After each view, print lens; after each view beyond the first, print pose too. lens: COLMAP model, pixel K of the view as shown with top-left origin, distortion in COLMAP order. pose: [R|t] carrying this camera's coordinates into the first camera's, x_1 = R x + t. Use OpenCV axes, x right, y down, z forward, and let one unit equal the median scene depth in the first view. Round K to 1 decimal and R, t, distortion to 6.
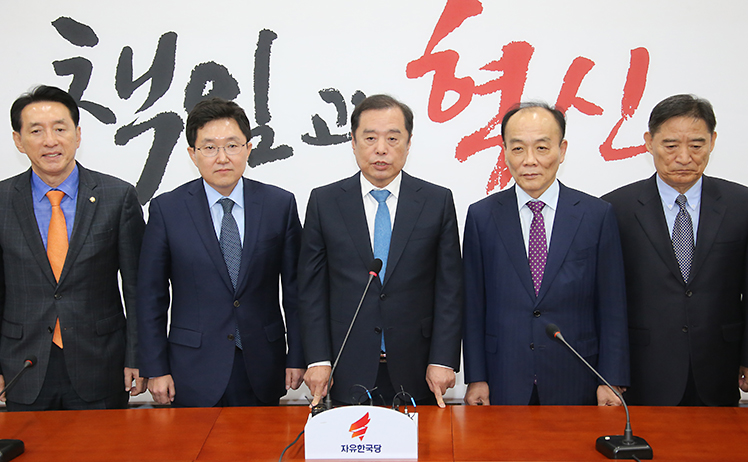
lens RADIAL K [[1490.7, 0, 370.0], [0, 1490.7, 228.3], [0, 0, 1]] dist [0.407897, 0.000000]
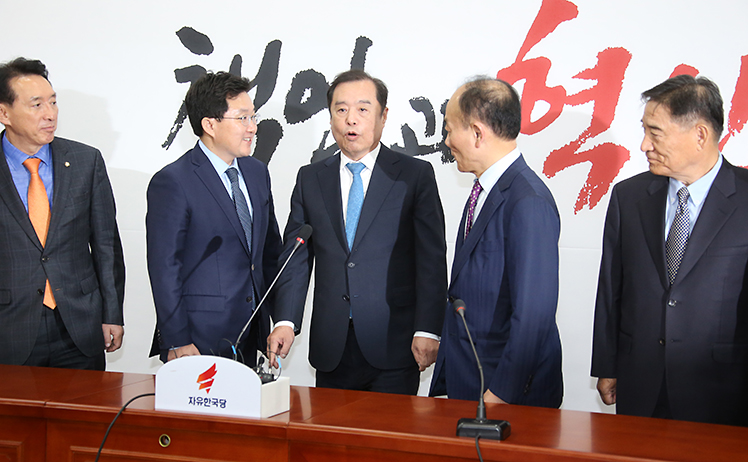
lens RADIAL K [[1490.7, 0, 371.4], [0, 1490.7, 226.4], [0, 0, 1]] dist [0.407897, 0.000000]
pose [[0.929754, 0.047153, -0.365148, 0.299727], [-0.087108, 0.991780, -0.093727, 0.082073], [0.357727, 0.118950, 0.926219, 0.107465]]
